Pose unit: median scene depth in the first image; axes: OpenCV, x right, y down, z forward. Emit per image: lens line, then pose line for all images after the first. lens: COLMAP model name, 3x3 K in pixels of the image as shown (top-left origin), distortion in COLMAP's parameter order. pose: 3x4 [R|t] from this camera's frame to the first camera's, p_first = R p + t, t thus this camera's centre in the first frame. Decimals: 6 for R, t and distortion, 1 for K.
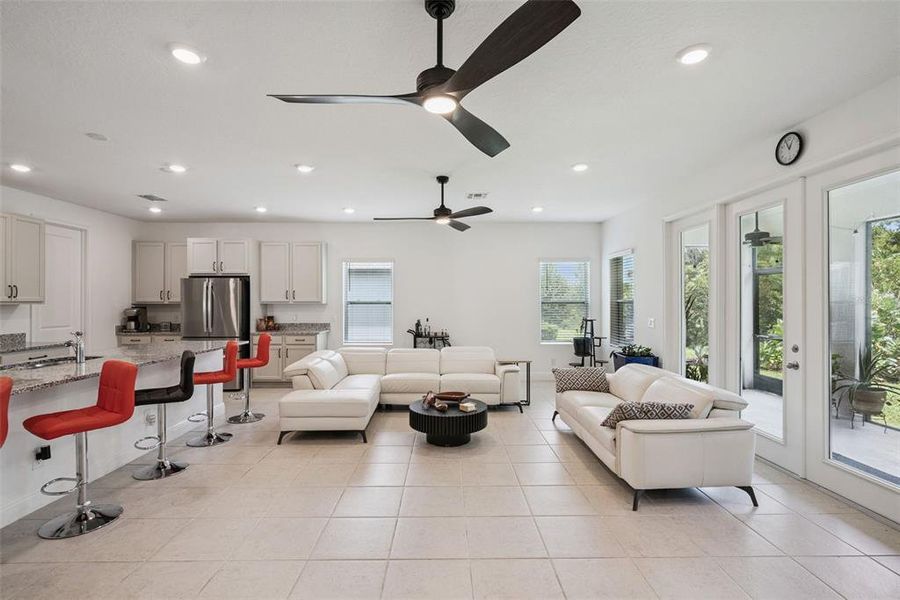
lens RADIAL K [[409.3, 0, 451.2], [0, 409.3, 299.1], [0, 0, 1]] dist [-0.004312, -0.000027]
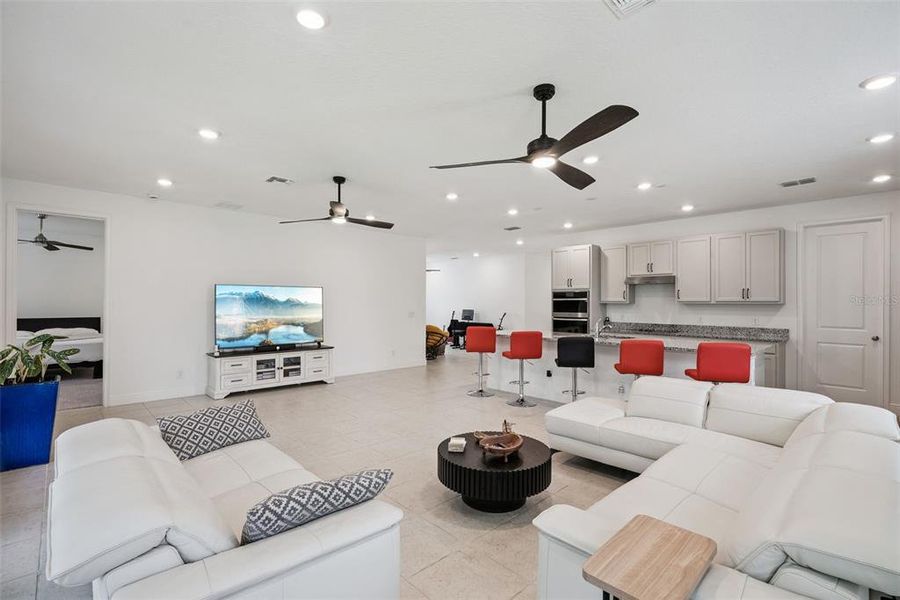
lens RADIAL K [[413.8, 0, 451.6], [0, 413.8, 303.9], [0, 0, 1]] dist [-0.002320, 0.000149]
pose [[-0.732212, 0.001779, -0.681074, 0.335075], [-0.000126, 0.999996, 0.002747, 0.007512], [0.681077, 0.002097, -0.732209, 0.939662]]
